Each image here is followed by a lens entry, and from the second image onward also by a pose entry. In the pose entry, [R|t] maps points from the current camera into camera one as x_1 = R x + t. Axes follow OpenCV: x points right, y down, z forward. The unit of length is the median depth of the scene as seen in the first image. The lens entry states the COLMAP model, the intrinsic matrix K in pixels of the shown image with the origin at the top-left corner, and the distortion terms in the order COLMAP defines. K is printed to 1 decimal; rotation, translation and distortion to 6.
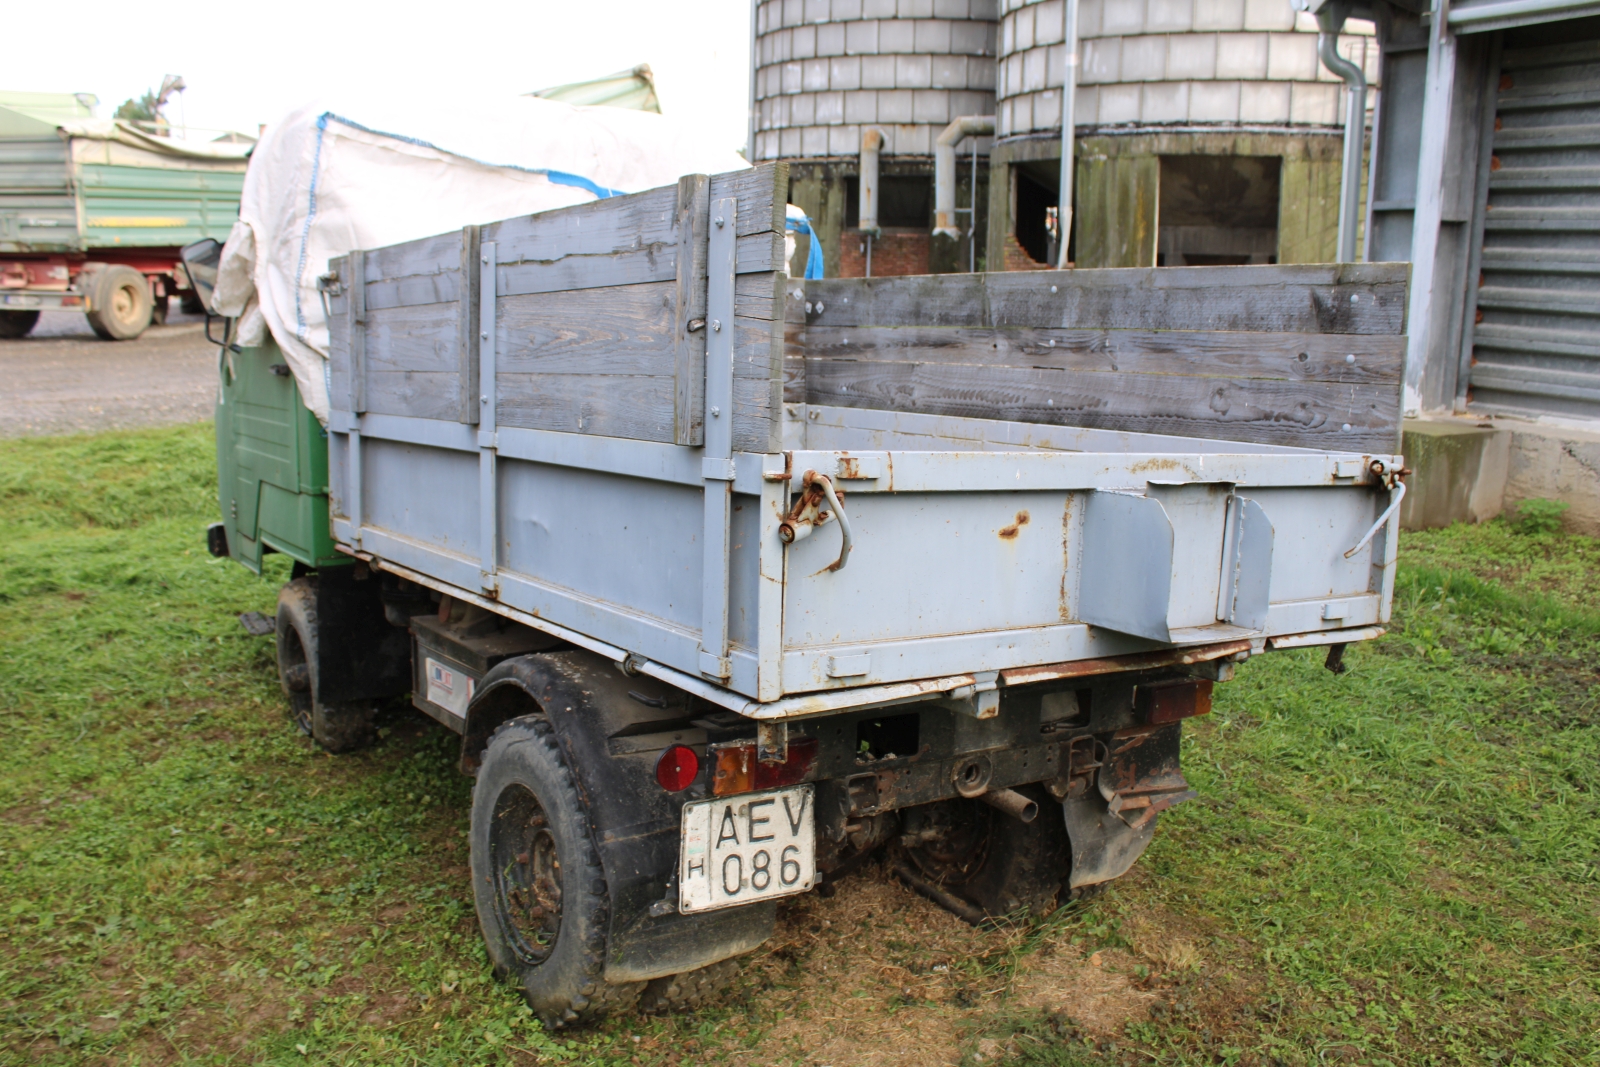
lens RADIAL K [[1355.0, 0, 793.6], [0, 1355.0, 534.9], [0, 0, 1]] dist [-0.154502, 0.145413]
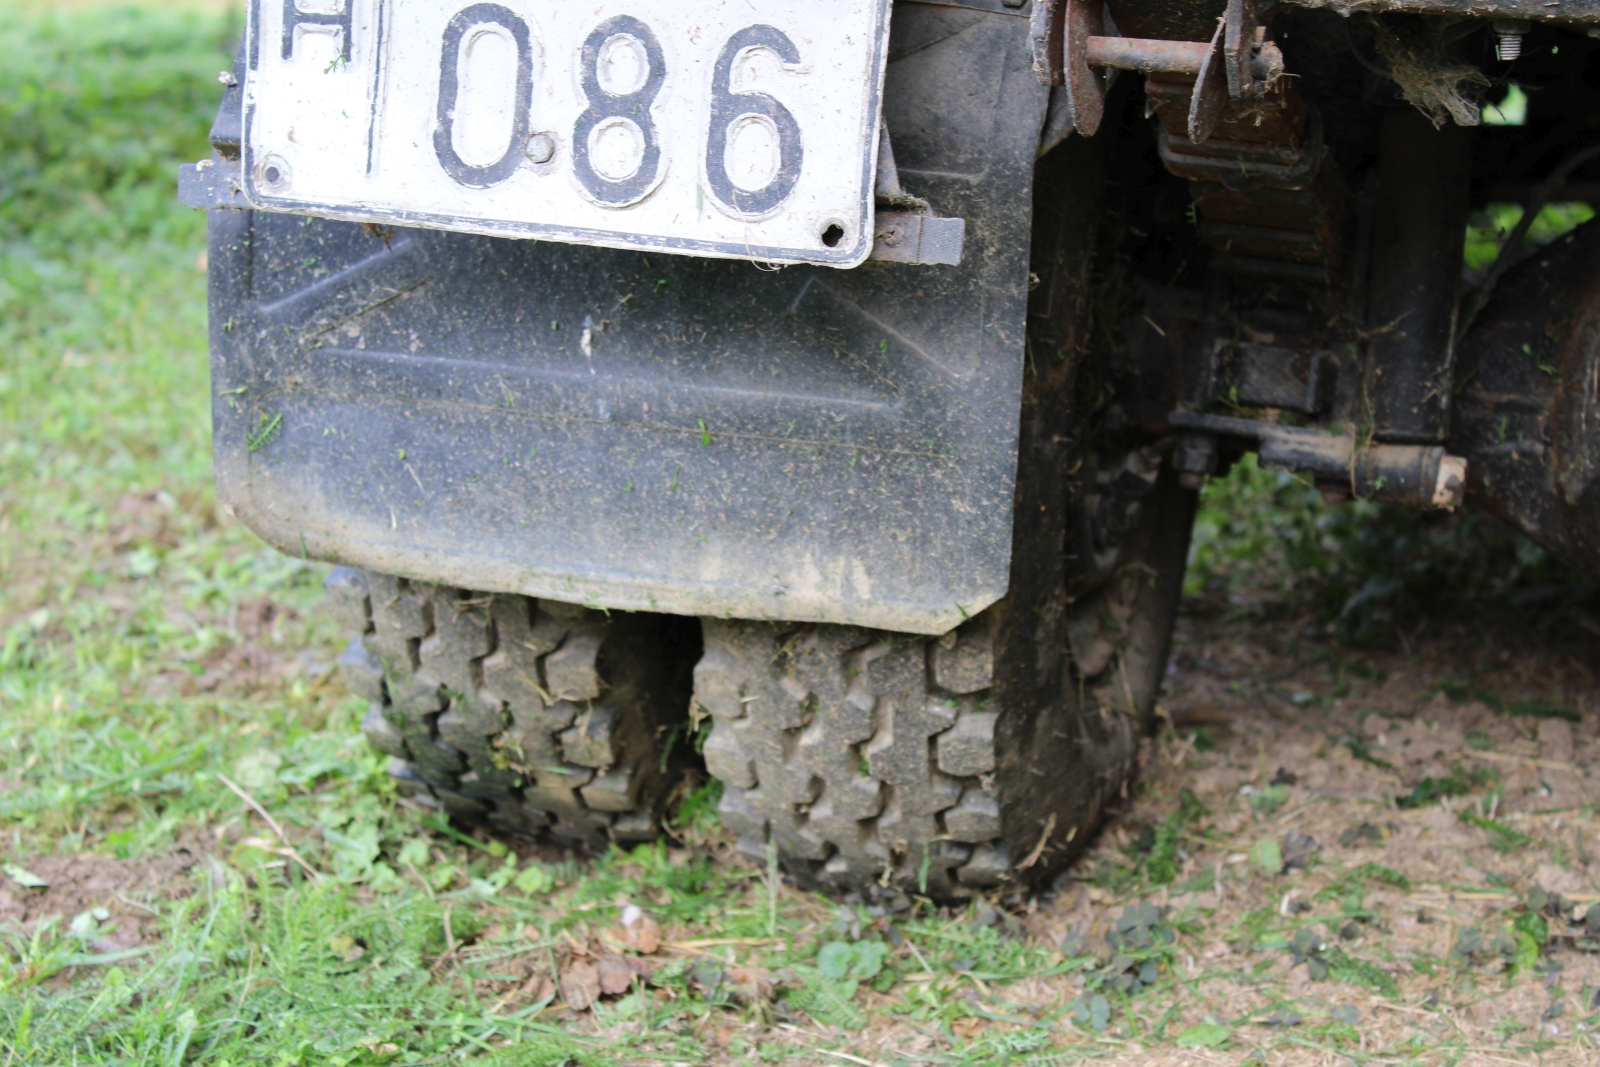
lens RADIAL K [[3273.6, 0, 800.0], [0, 3273.6, 533.5], [0, 0, 1]] dist [0.027564, 0.287646]
pose [[0.640930, 0.149118, -0.752976, 0.360501], [-0.116568, 0.988480, 0.096535, 0.224394], [0.758697, 0.025901, 0.650929, 0.565601]]
